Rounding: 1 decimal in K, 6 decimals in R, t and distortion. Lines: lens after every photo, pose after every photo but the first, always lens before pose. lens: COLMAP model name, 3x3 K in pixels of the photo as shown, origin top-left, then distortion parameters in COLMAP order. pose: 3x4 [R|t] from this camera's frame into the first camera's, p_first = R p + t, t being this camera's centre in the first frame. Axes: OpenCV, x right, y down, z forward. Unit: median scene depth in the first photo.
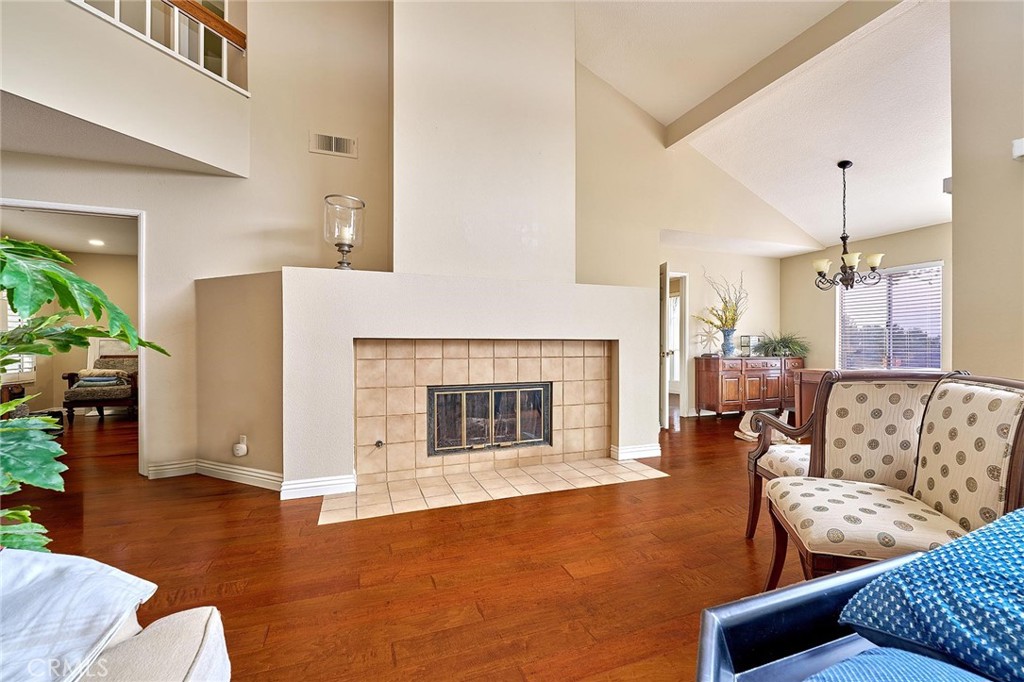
lens RADIAL K [[422.7, 0, 513.6], [0, 422.7, 345.7], [0, 0, 1]] dist [-0.004591, 0.000183]
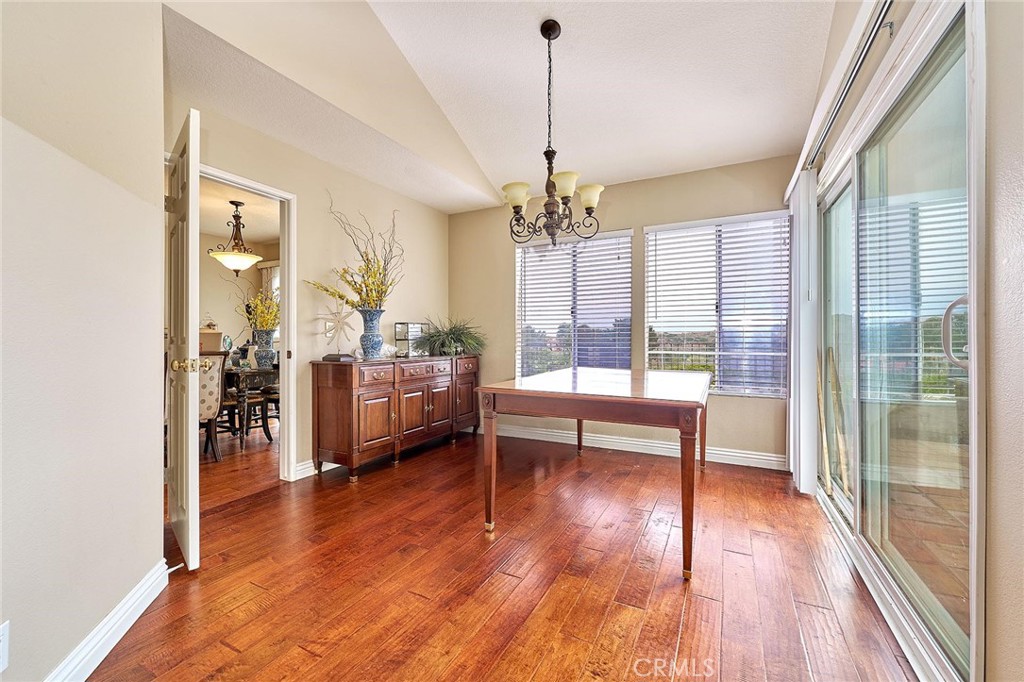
lens RADIAL K [[422.7, 0, 517.7], [0, 422.7, 337.8], [0, 0, 1]] dist [-0.004591, 0.000183]
pose [[0.735243, -0.002329, 0.677800, 0.272343], [0.002683, 0.999996, 0.000527, -0.001584], [-0.677798, 0.001431, 0.735247, 0.460240]]
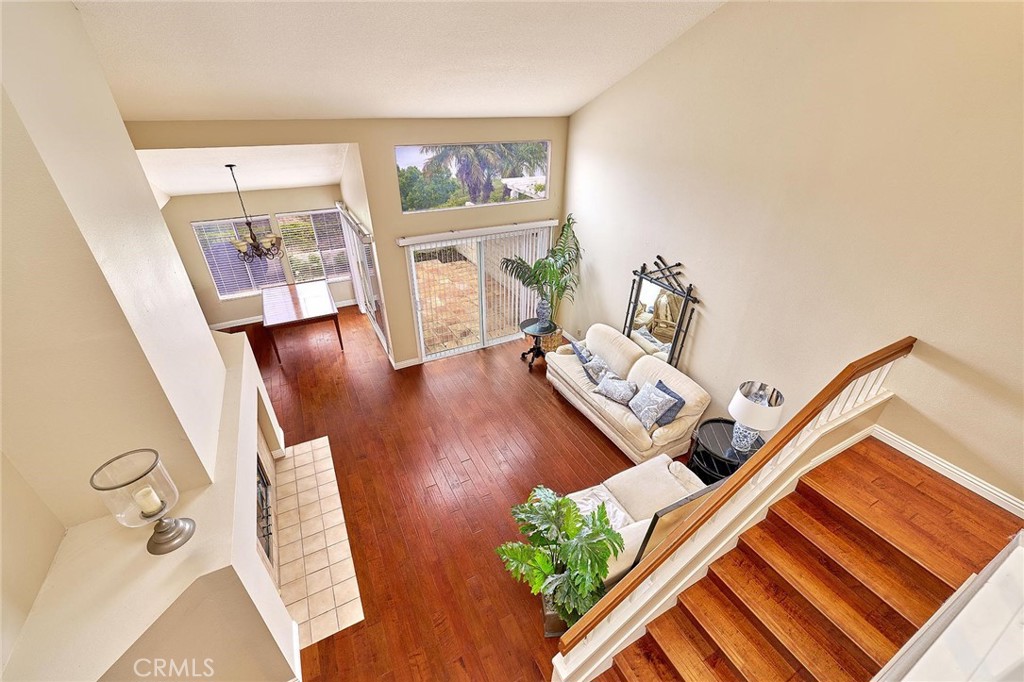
lens RADIAL K [[422.7, 0, 512.8], [0, 422.7, 341.3], [0, 0, 1]] dist [-0.004591, 0.000183]
pose [[-0.117685, -0.511846, 0.850978, -0.522855], [-0.006384, 0.857305, 0.514769, -0.481610], [-0.993030, 0.055148, -0.104160, 0.237274]]
